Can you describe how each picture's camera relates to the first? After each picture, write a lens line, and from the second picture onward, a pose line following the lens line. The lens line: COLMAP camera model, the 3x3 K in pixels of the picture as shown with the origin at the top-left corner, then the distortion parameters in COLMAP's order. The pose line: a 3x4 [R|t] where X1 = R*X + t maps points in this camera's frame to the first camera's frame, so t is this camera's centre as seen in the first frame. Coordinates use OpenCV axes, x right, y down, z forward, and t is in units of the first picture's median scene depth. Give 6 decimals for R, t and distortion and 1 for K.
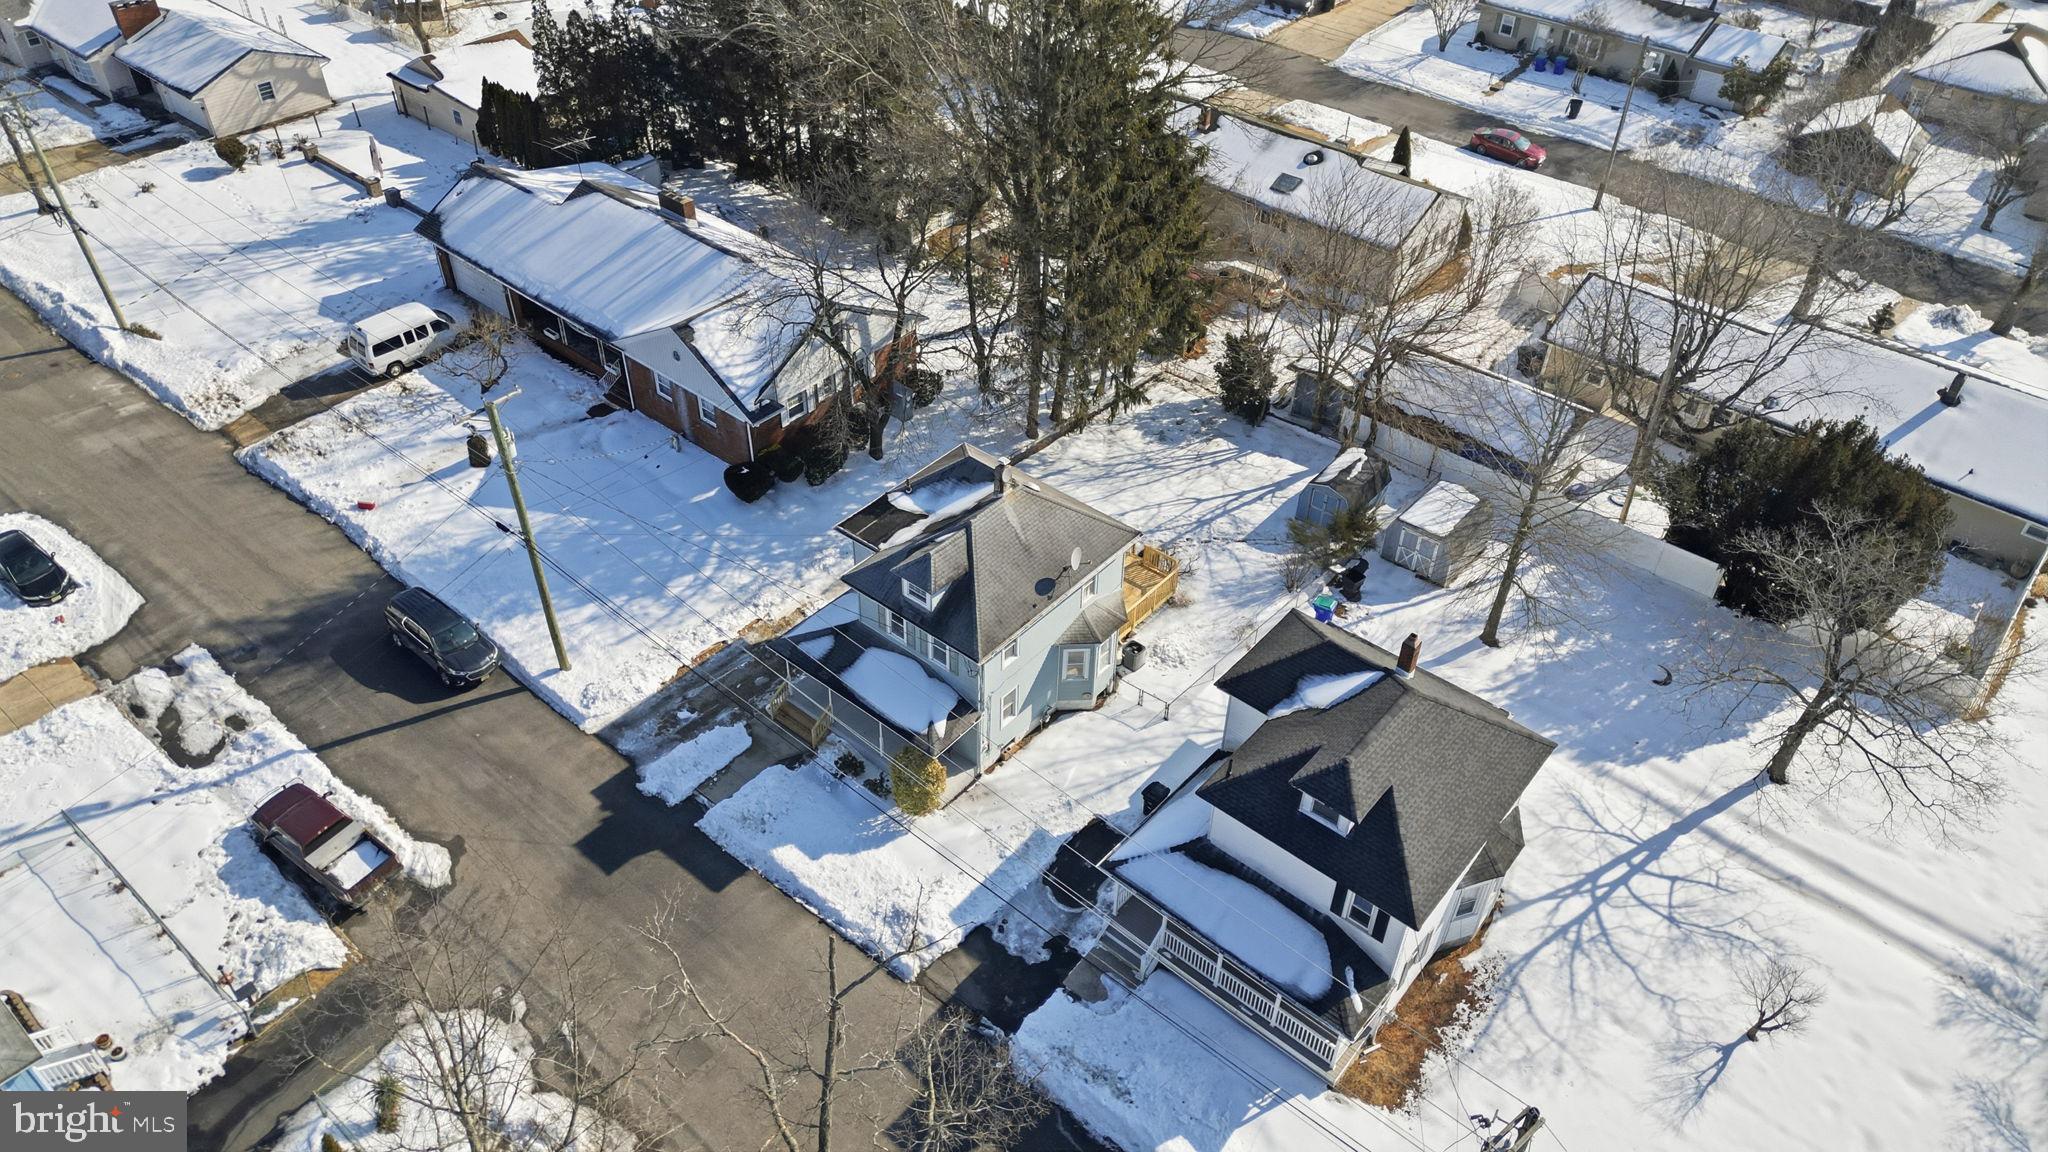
lens RADIAL K [[1437.3, 0, 1014.6], [0, 1437.3, 567.6], [0, 0, 1]] dist [0.059205, -0.034558]
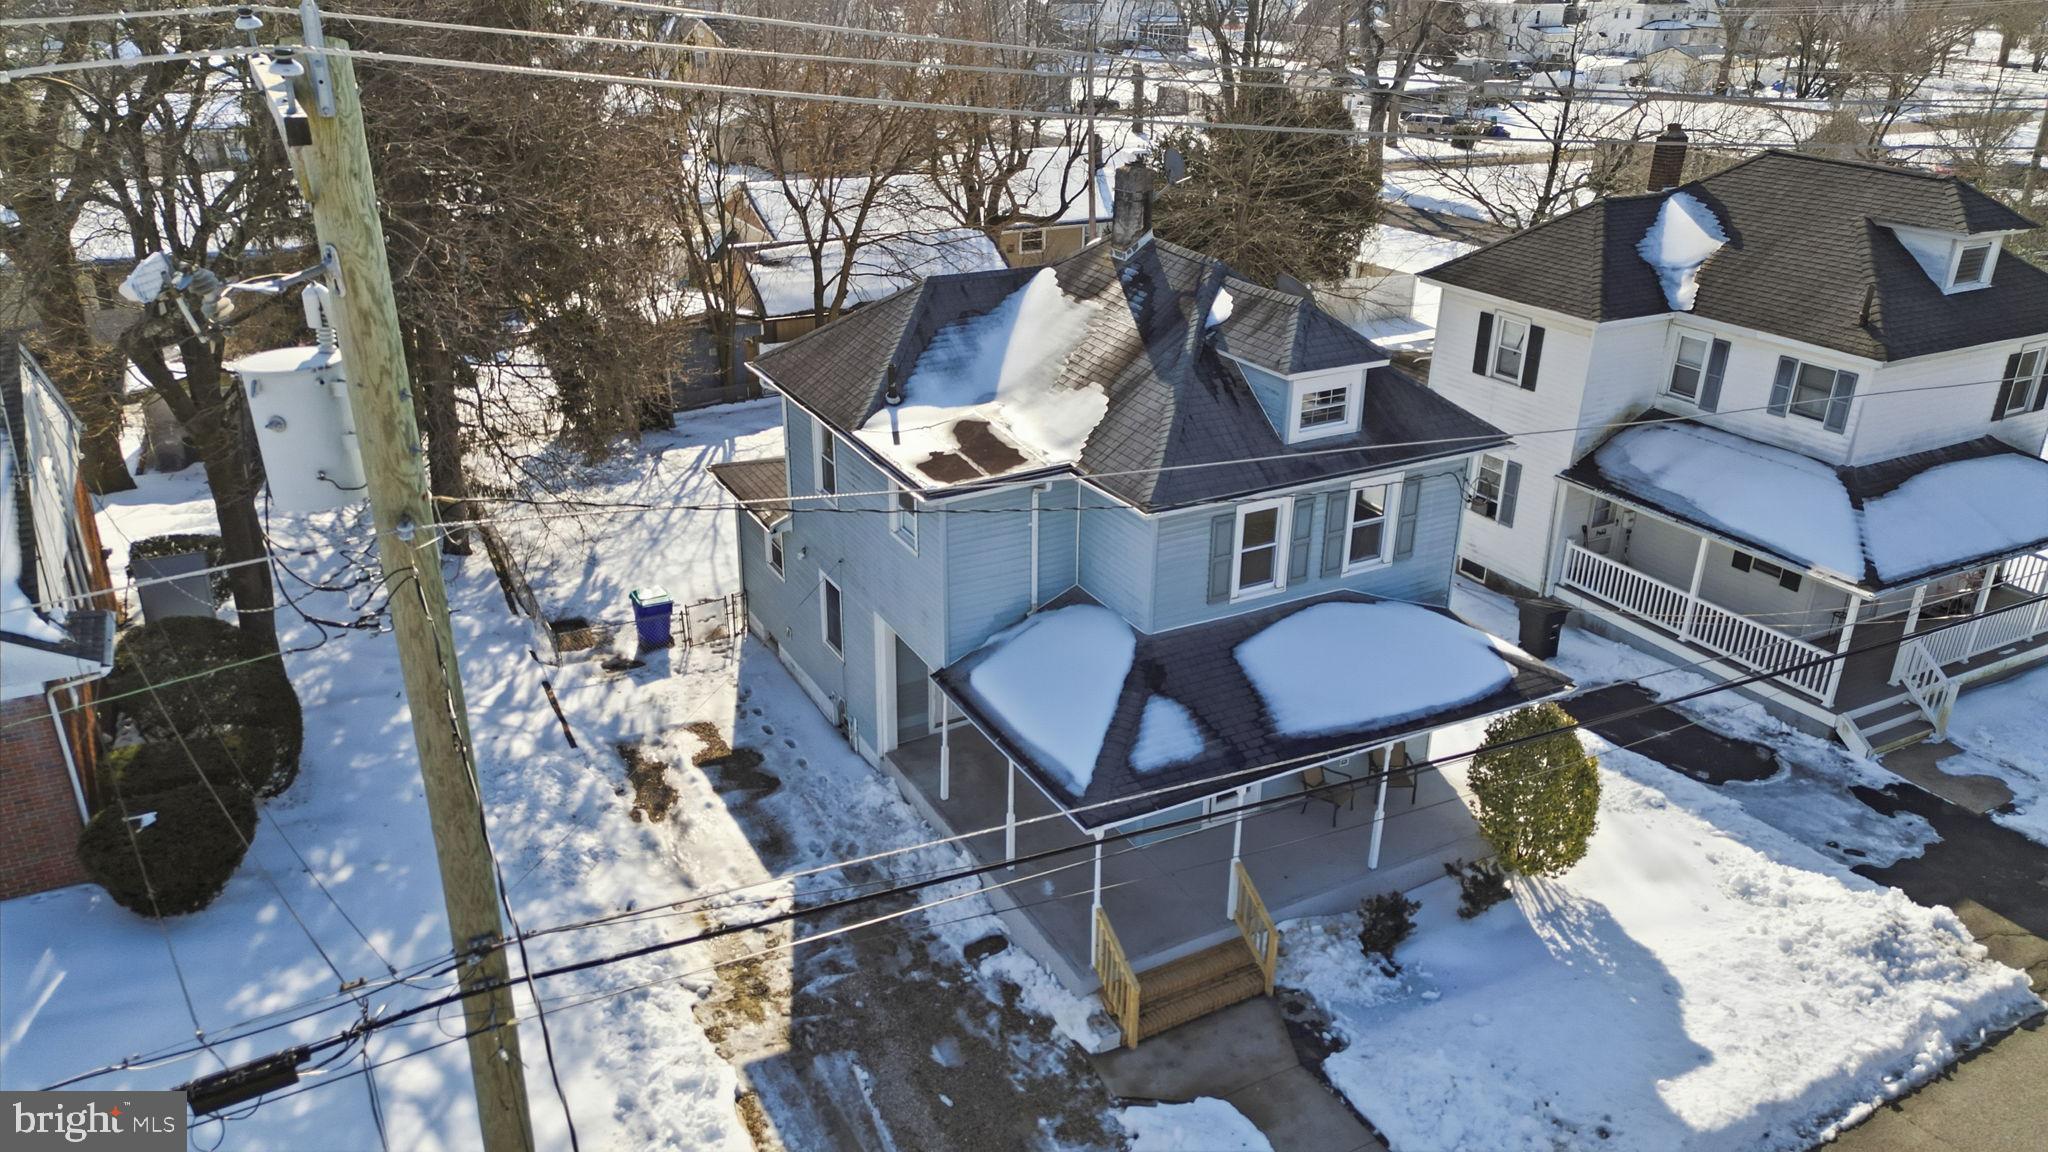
lens RADIAL K [[1437.3, 0, 1020.9], [0, 1437.3, 577.3], [0, 0, 1]] dist [0.059205, -0.034558]
pose [[0.359989, -0.391539, 0.846821, -0.425147], [0.596245, 0.794673, 0.113961, -0.038479], [-0.717565, 0.463888, 0.519527, 0.787488]]
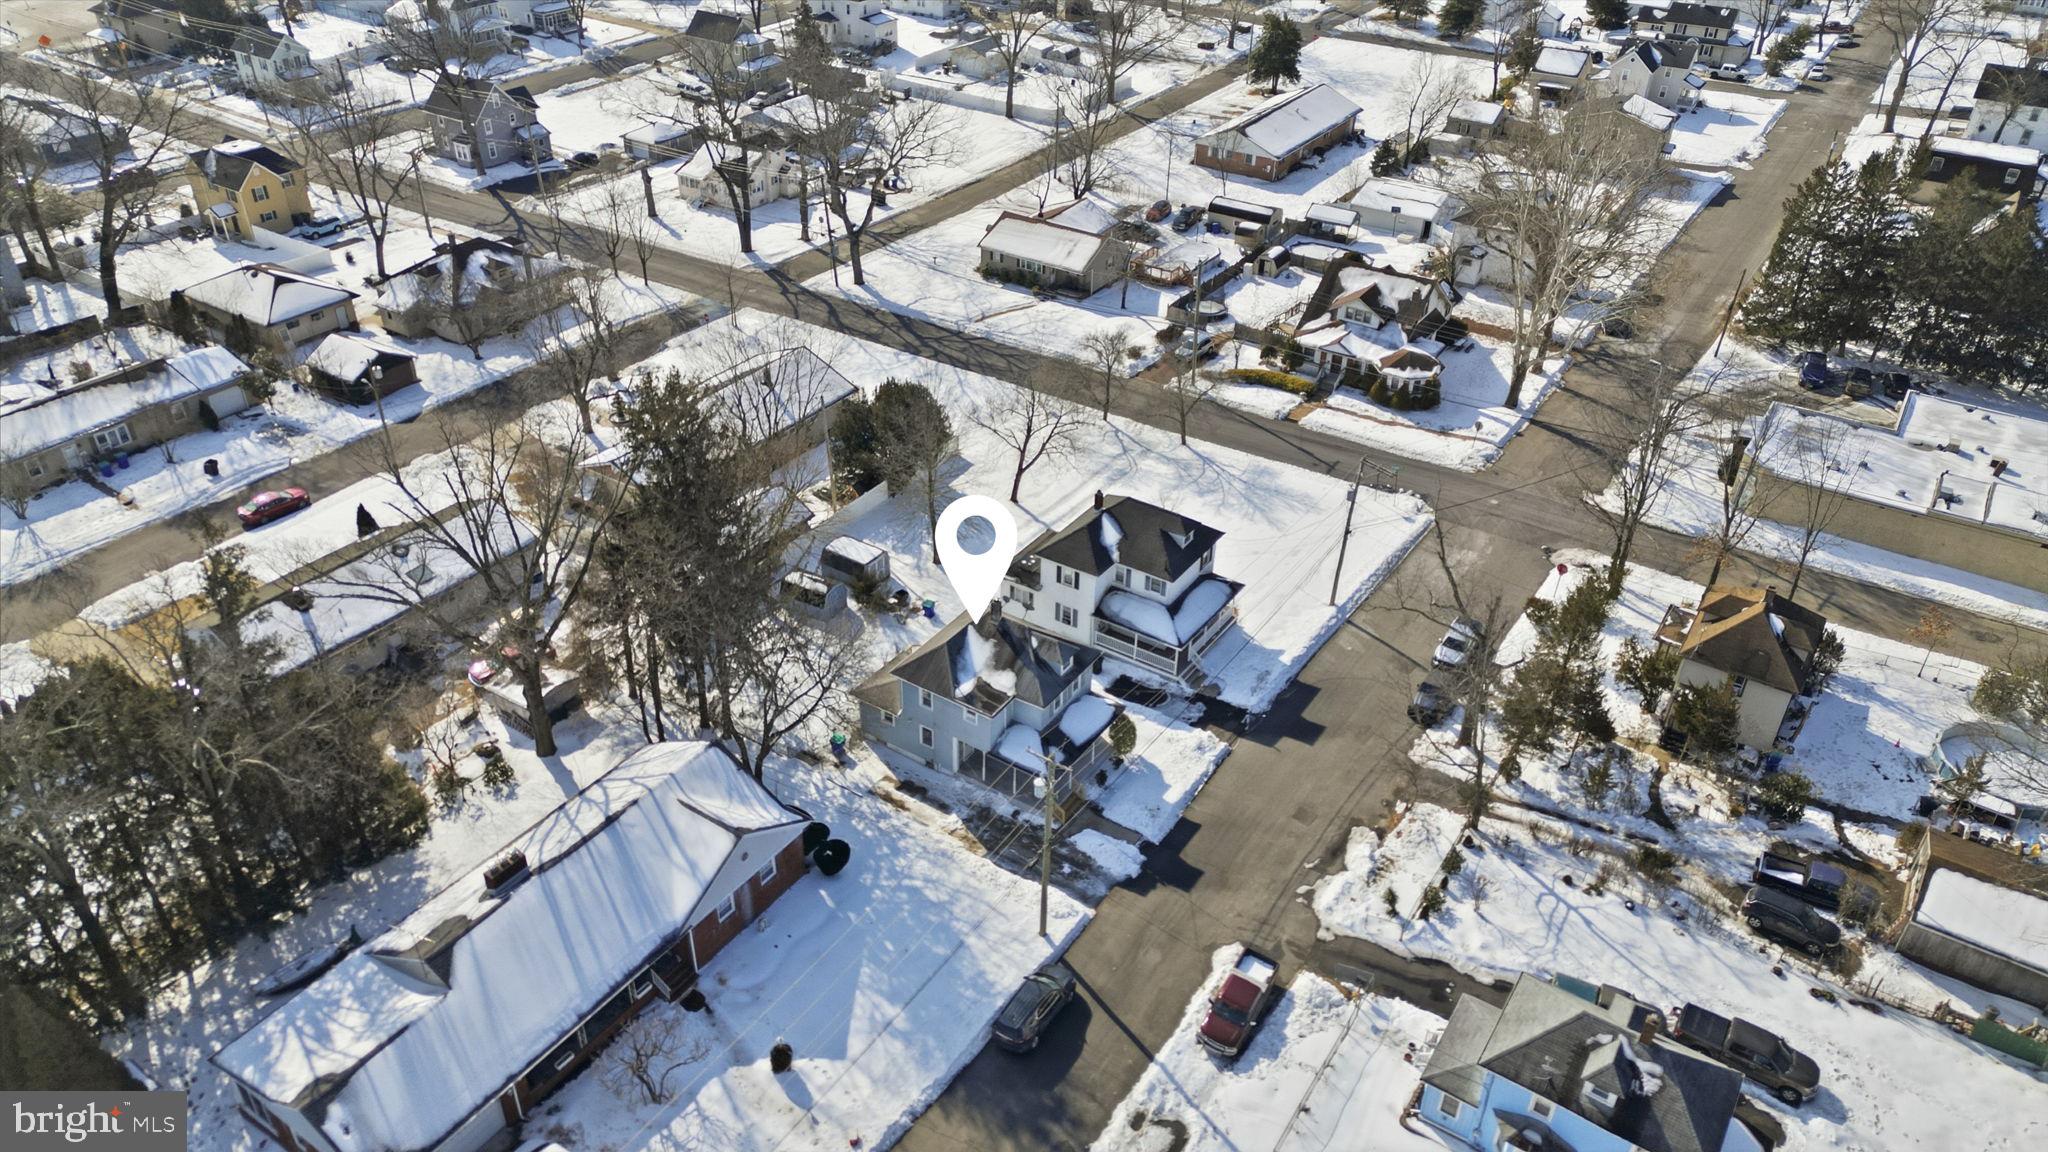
lens RADIAL K [[1437.3, 0, 1027.1], [0, 1437.3, 566.9], [0, 0, 1]] dist [0.059205, -0.034558]
pose [[-0.125258, -0.560189, 0.818840, -1.247862], [0.620338, 0.599886, 0.505290, -0.843307], [-0.774268, 0.571249, 0.272366, 0.462840]]
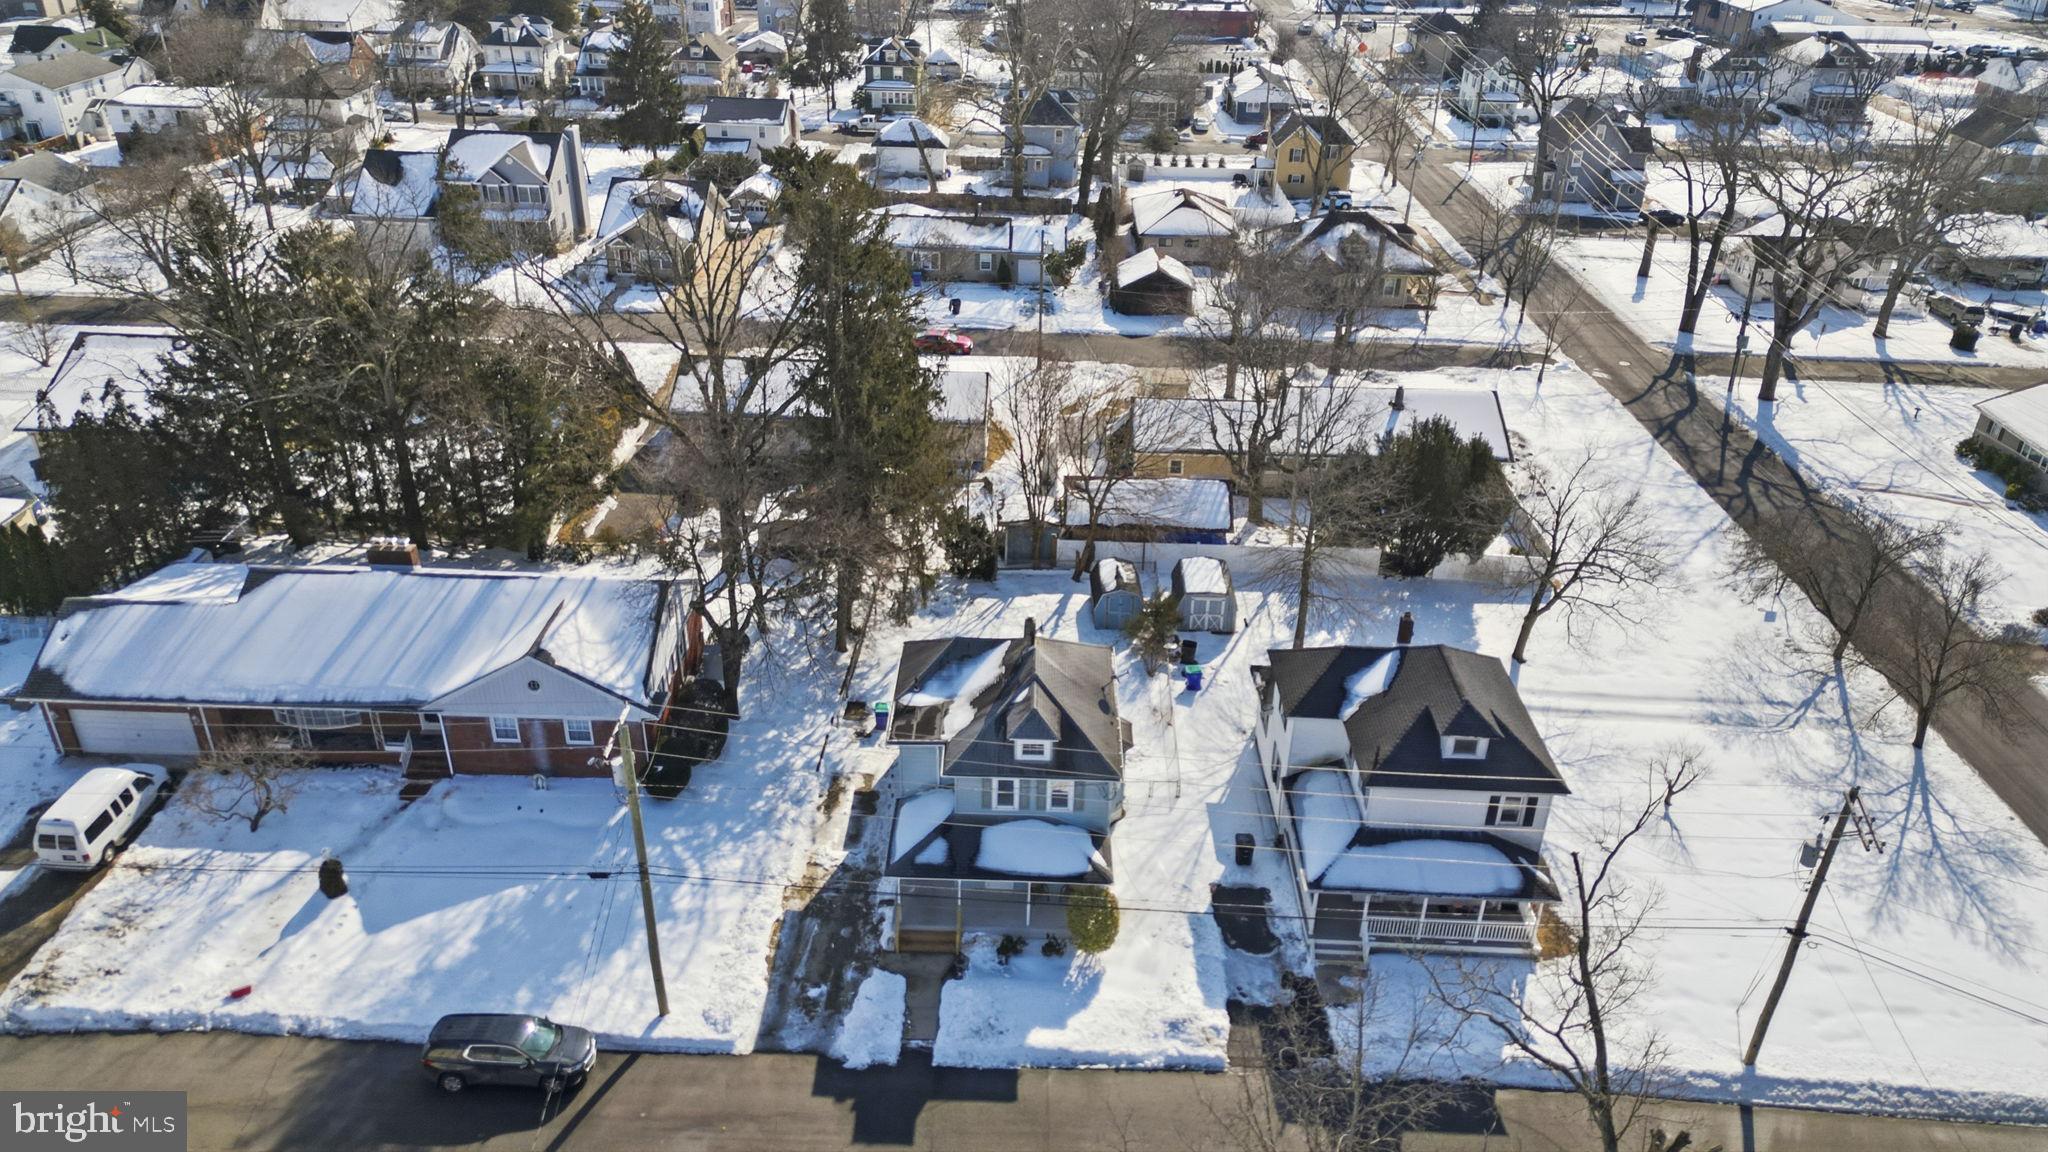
lens RADIAL K [[1437.3, 0, 1018.8], [0, 1437.3, 557.5], [0, 0, 1]] dist [0.059205, -0.034558]
pose [[0.776382, -0.299432, 0.554591, -0.568545], [0.400704, 0.913708, -0.067628, -0.040775], [-0.486484, 0.274732, 0.829371, 0.069492]]
